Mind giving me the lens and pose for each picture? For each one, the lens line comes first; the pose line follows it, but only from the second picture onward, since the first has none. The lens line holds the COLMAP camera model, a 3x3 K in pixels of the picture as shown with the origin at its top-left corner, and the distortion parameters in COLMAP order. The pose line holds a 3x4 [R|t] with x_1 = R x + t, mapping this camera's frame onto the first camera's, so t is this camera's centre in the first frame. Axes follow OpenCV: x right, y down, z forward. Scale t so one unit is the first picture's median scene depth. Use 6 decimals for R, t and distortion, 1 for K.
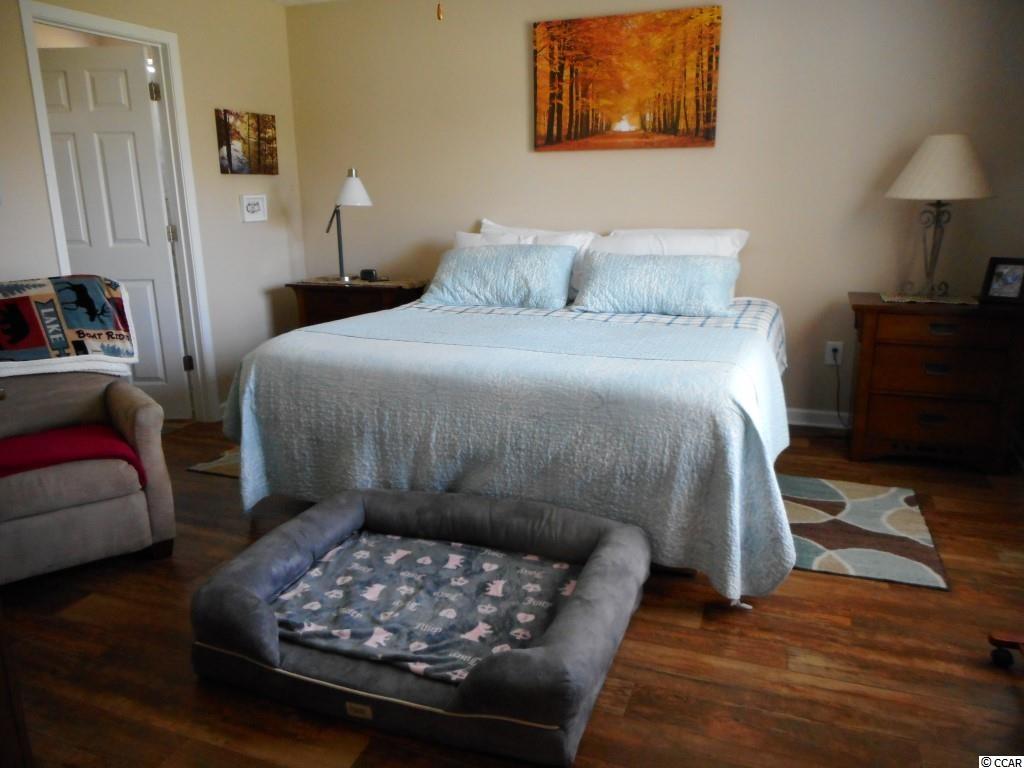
lens RADIAL K [[758.9, 0, 512.0], [0, 758.9, 384.0], [0, 0, 1]] dist [-0.017569, 0.000415]
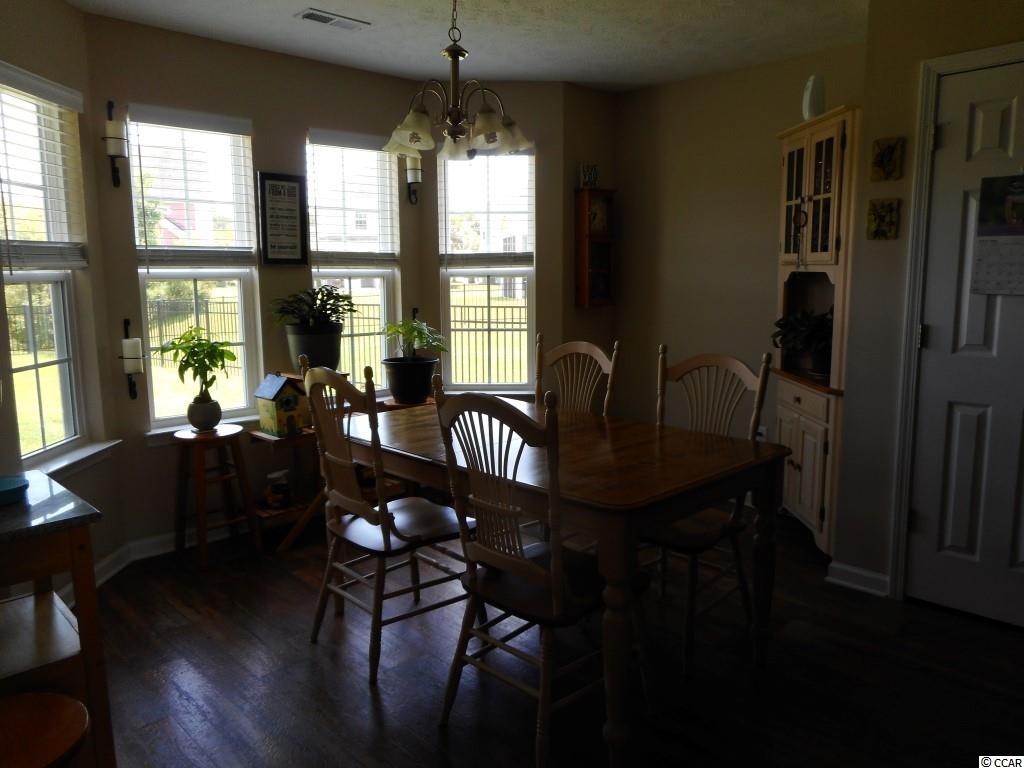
lens RADIAL K [[764.4, 0, 512.0], [0, 764.4, 384.0], [0, 0, 1]] dist [-0.001037, -0.003188]
pose [[-0.911938, -0.035598, 0.408781, -0.591854], [0.123525, 0.926199, 0.356227, -0.369745], [-0.391293, 0.375351, -0.840239, 1.416874]]
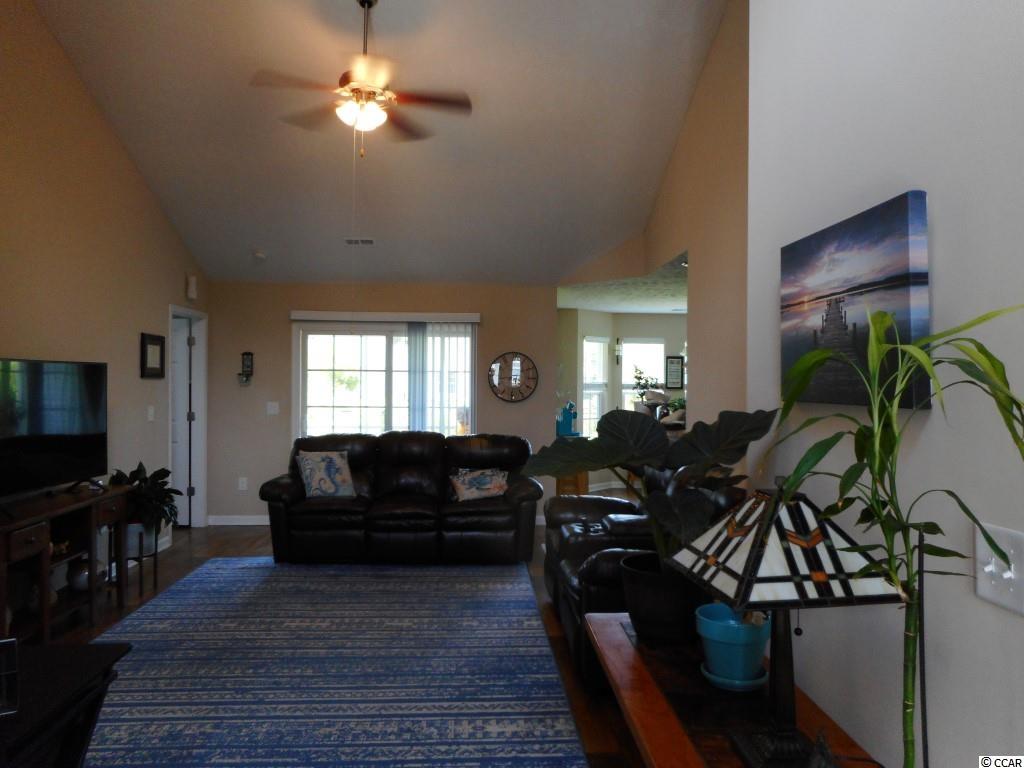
lens RADIAL K [[764.4, 0, 512.0], [0, 764.4, 384.0], [0, 0, 1]] dist [-0.001037, -0.003188]
pose [[-0.417690, 0.018791, 0.908395, -2.847477], [0.227906, 0.969990, 0.084729, -0.667377], [-0.879542, 0.242419, -0.409437, 2.622285]]
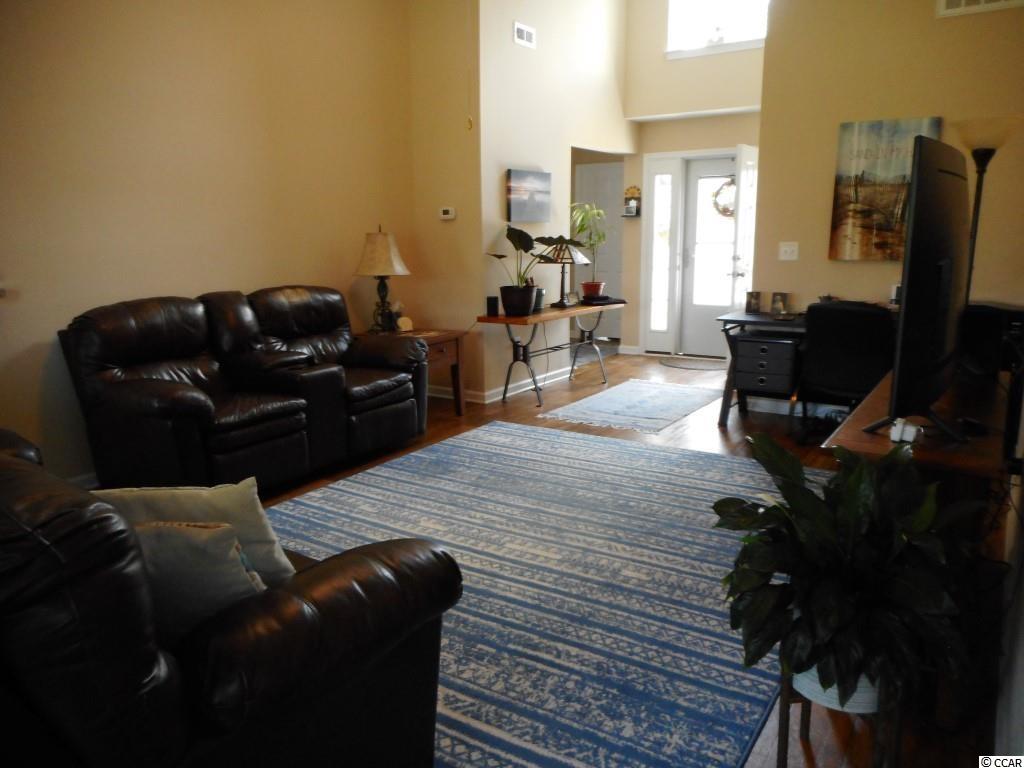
lens RADIAL K [[758.8, 0, 496.8], [0, 758.8, 379.3], [0, 0, 1]] dist [-0.007987, 0.000586]
pose [[-0.212770, 0.209359, -0.954410, -0.001995], [-0.219971, 0.941438, 0.255552, -0.659381], [0.952020, 0.264316, -0.154257, 2.515792]]
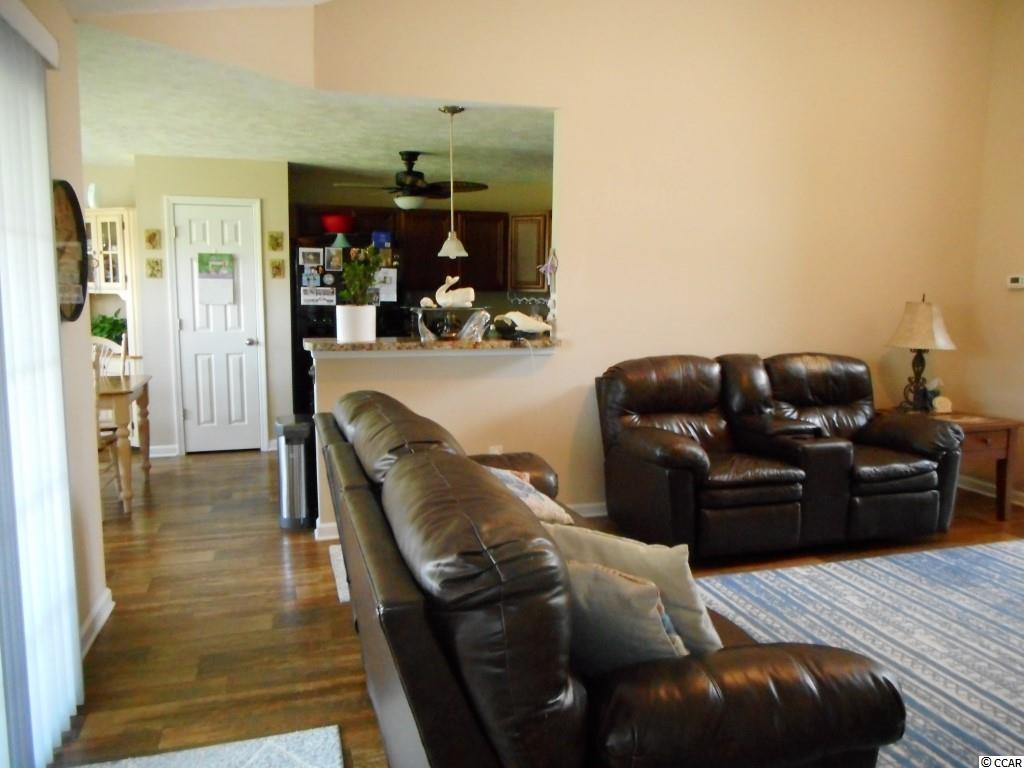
lens RADIAL K [[749.3, 0, 512.0], [0, 749.3, 384.0], [0, 0, 1]] dist [-0.005210, -0.004450]
pose [[-0.780588, 0.087589, -0.618879, -0.031944], [-0.149881, 0.935015, 0.321375, -0.688625], [0.606810, 0.343619, -0.716734, 2.564984]]
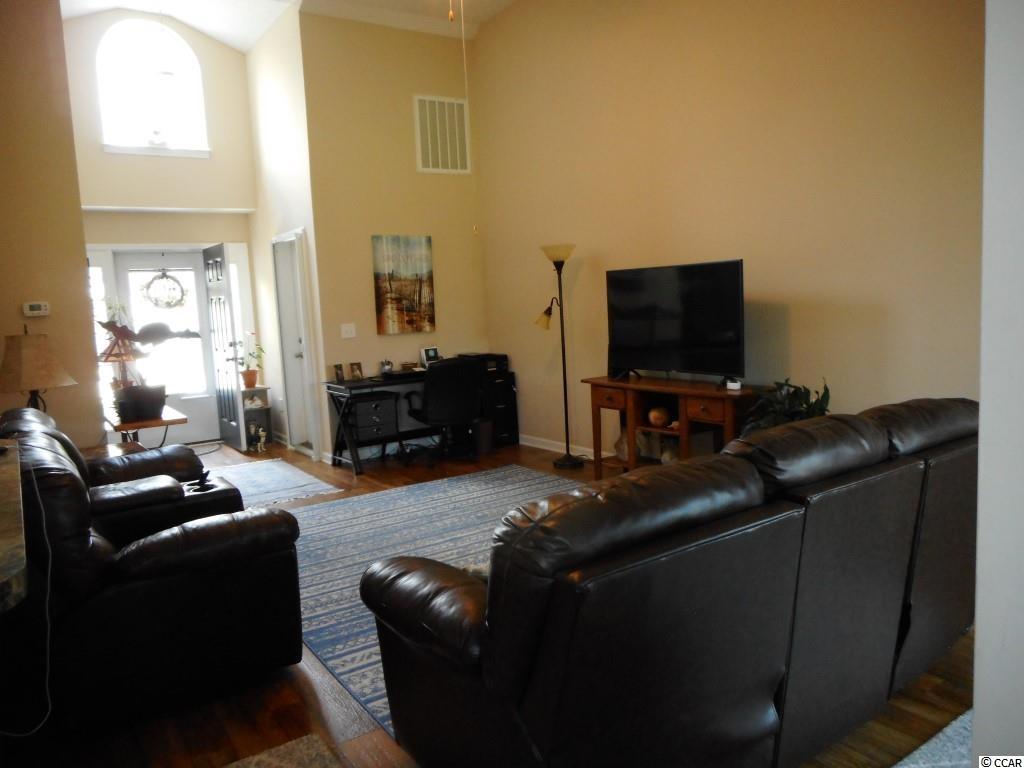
lens RADIAL K [[766.7, 0, 512.0], [0, 766.7, 384.0], [0, 0, 1]] dist [0.008541, 0.004187]
pose [[0.820797, 0.044417, -0.569490, -0.229438], [-0.104570, 0.991808, -0.073360, -0.327001], [0.561566, 0.119765, 0.818718, 1.074810]]
